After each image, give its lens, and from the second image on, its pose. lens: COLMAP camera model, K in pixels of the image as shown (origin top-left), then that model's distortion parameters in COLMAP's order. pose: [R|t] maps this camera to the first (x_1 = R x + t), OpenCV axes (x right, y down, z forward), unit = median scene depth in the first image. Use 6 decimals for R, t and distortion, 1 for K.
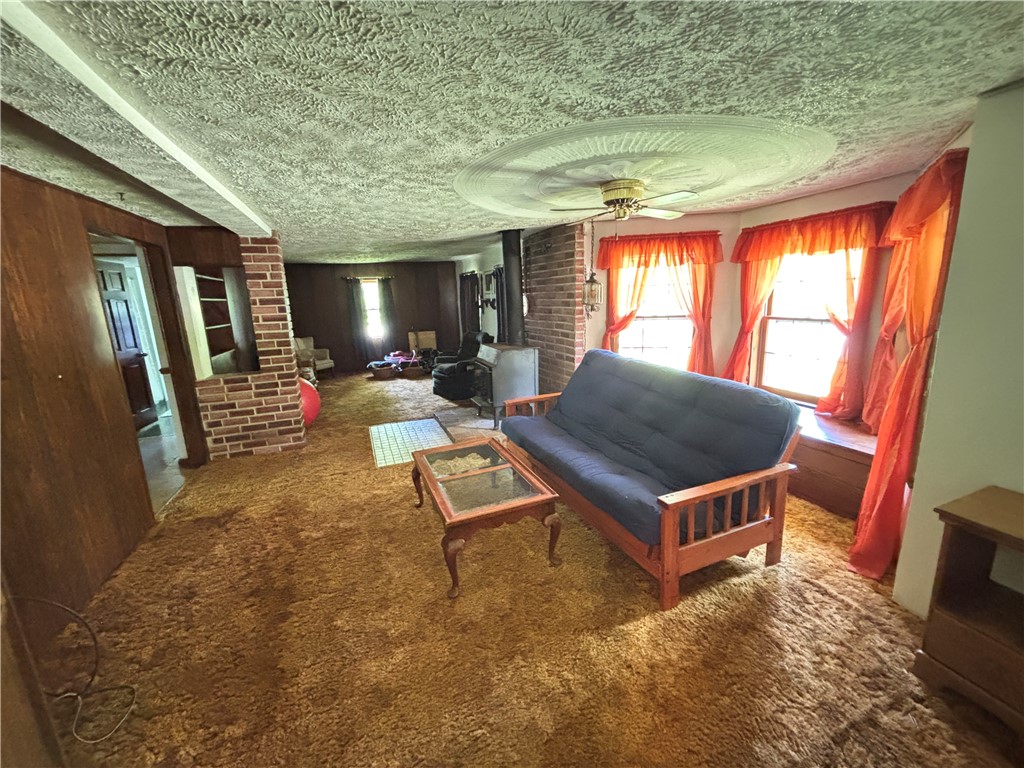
lens RADIAL K [[418.8, 0, 514.7], [0, 418.8, 383.5], [0, 0, 1]] dist [-0.003382, 0.000271]
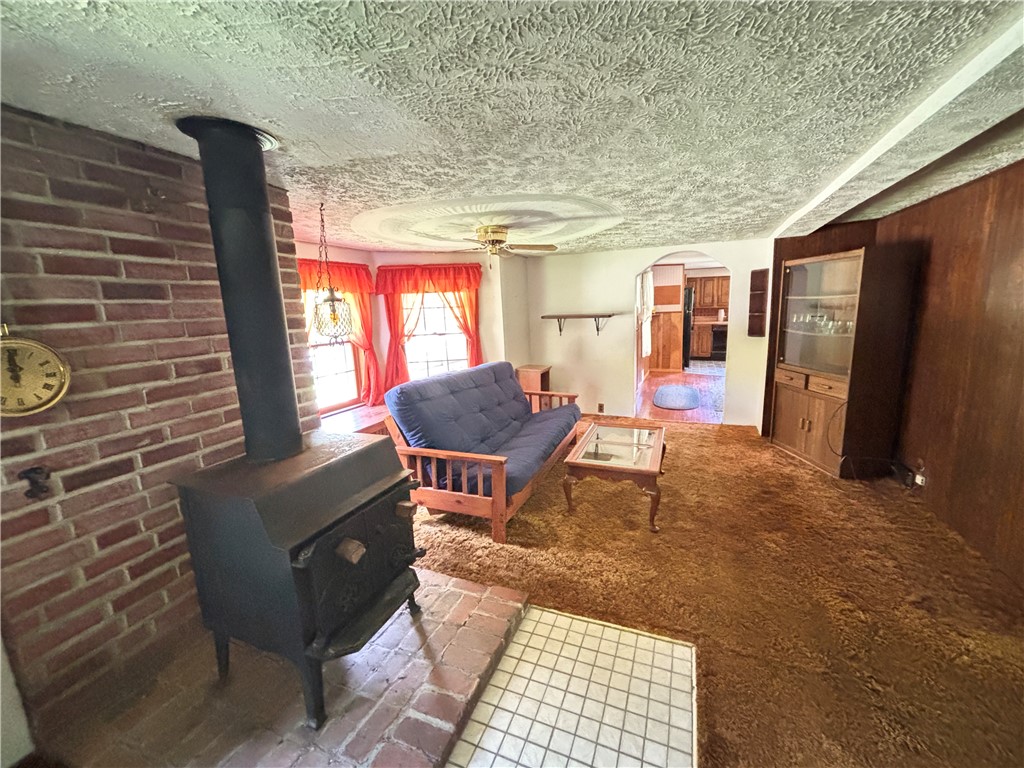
lens RADIAL K [[418.8, 0, 513.9], [0, 418.8, 381.4], [0, 0, 1]] dist [-0.003382, 0.000271]
pose [[-0.720324, -0.054247, 0.691513, -0.421496], [0.213111, 0.931410, 0.295057, -0.226825], [-0.660089, 0.359905, -0.659357, 1.151285]]
